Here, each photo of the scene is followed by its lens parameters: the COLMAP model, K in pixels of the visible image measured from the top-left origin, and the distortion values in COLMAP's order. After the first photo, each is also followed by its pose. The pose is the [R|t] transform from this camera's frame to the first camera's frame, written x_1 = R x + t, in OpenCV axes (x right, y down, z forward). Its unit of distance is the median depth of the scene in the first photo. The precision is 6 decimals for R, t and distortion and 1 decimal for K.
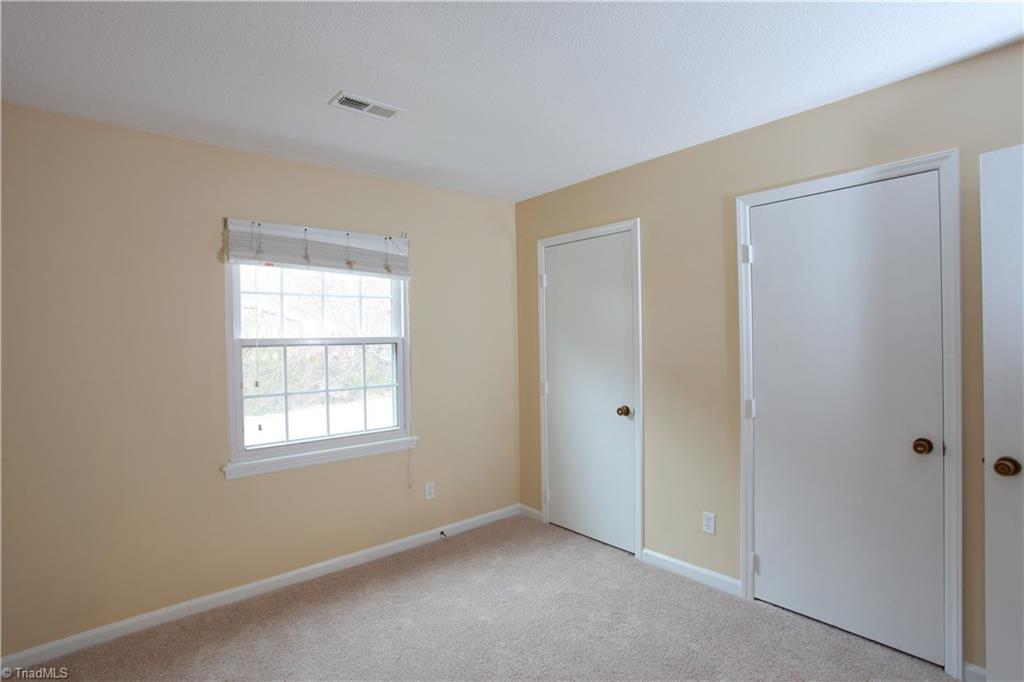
lens RADIAL K [[499.1, 0, 512.0], [0, 499.1, 341.0], [0, 0, 1]] dist [-0.077387, 0.032269]
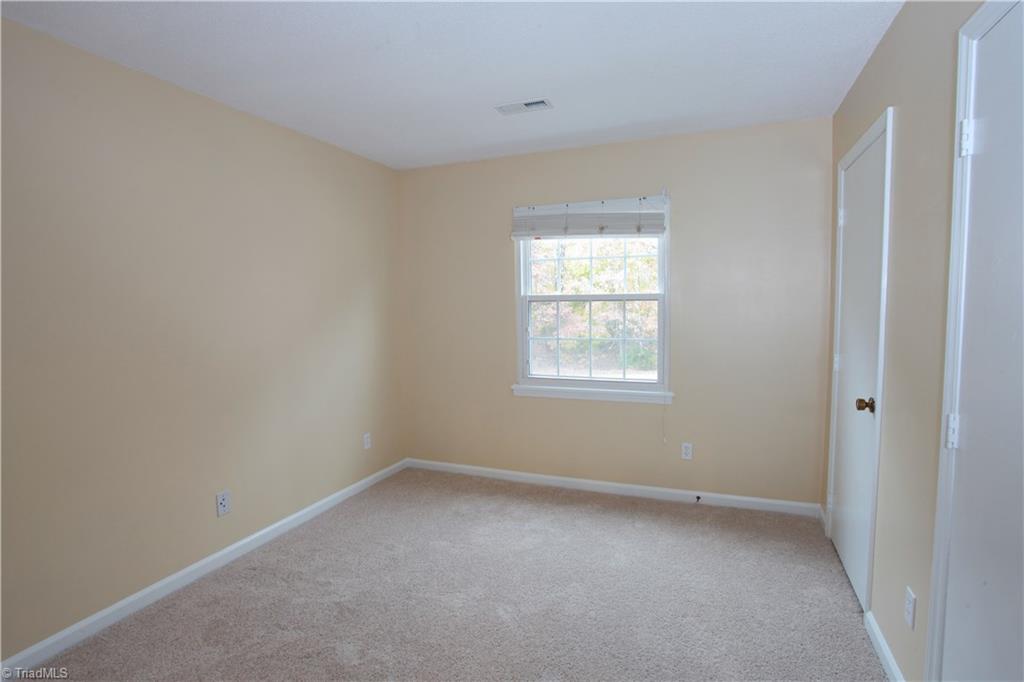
lens RADIAL K [[499.1, 0, 512.0], [0, 499.1, 341.0], [0, 0, 1]] dist [-0.077387, 0.032269]
pose [[0.474518, 0.084321, -0.876198, 0.565994], [-0.004582, 0.995625, 0.093332, -0.006250], [0.880234, -0.040273, 0.472828, 0.263211]]
